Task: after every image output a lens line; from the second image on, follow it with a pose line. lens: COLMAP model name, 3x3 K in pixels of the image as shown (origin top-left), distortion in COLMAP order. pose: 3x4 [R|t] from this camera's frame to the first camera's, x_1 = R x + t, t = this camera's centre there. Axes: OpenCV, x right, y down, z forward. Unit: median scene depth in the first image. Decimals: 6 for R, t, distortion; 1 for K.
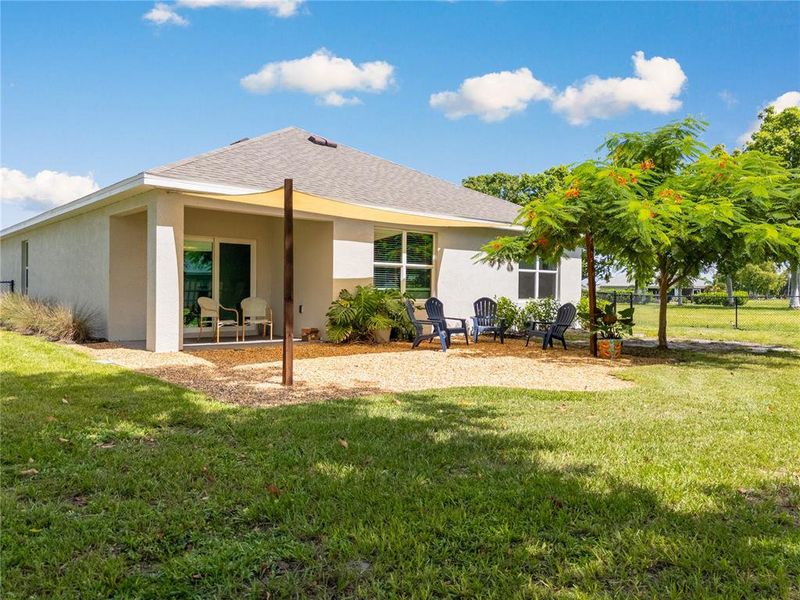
lens RADIAL K [[609.1, 0, 402.2], [0, 609.1, 295.8], [0, 0, 1]] dist [0.043586, -0.003589]
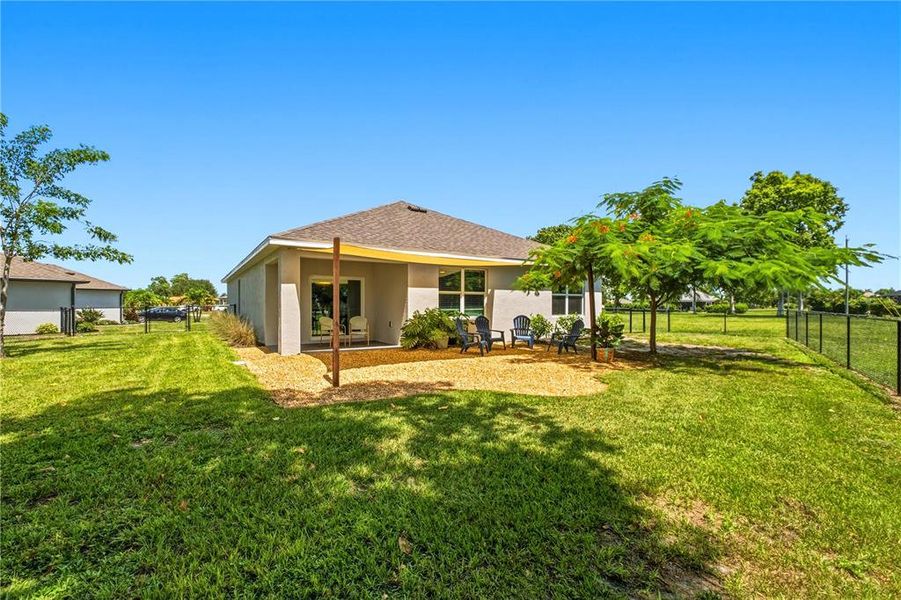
lens RADIAL K [[397.7, 0, 445.5], [0, 397.7, 305.7], [0, 0, 1]] dist [-0.010348, -0.000047]
pose [[0.988761, -0.009683, -0.149191, 0.106706], [0.008891, 0.999943, -0.005974, -0.016006], [0.149240, 0.004580, 0.988790, 0.080974]]
